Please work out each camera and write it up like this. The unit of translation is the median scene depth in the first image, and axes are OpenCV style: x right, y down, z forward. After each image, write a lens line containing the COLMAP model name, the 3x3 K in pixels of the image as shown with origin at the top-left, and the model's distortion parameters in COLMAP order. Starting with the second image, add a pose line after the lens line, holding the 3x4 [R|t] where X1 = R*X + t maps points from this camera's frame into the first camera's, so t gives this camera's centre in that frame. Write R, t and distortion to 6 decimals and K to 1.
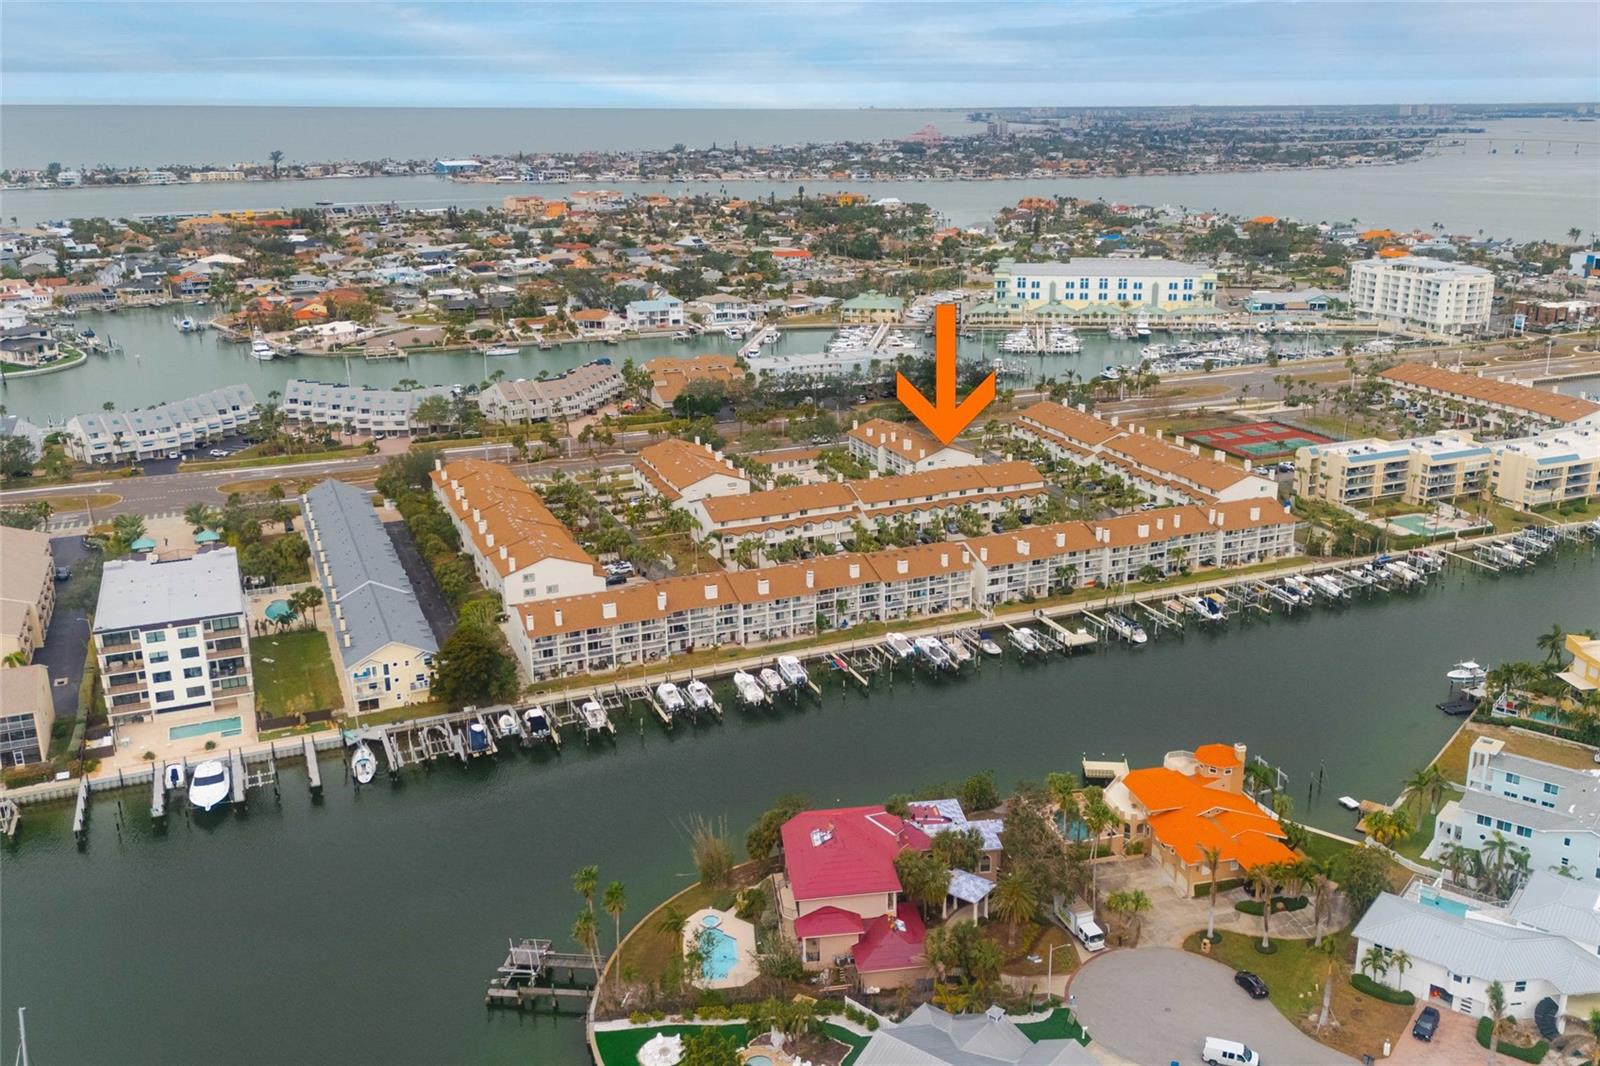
lens RADIAL K [[1400.5, 0, 808.9], [0, 1400.5, 537.5], [0, 0, 1]] dist [0.141327, -0.282836]
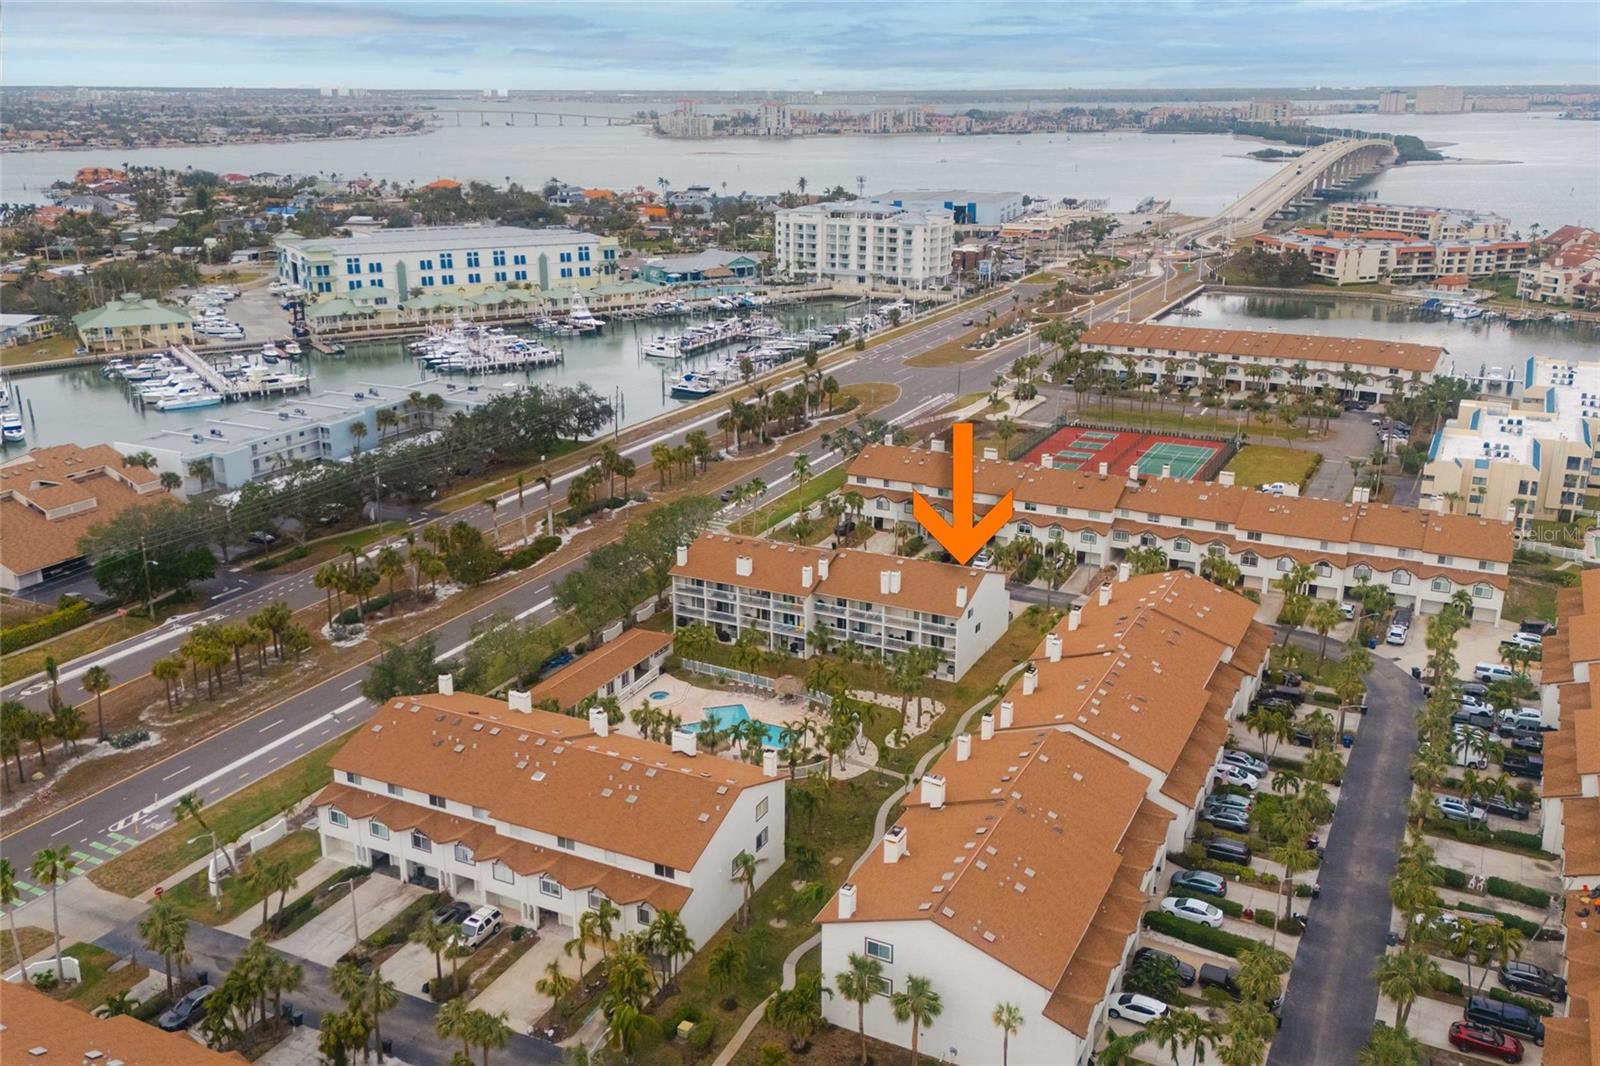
lens RADIAL K [[1400.5, 0, 808.9], [0, 1400.5, 537.5], [0, 0, 1]] dist [0.141327, -0.282836]
pose [[0.758376, -0.194397, 0.622154, -0.130080], [0.188925, 0.979075, 0.075629, -0.067735], [-0.623838, 0.060185, 0.779233, 0.363791]]
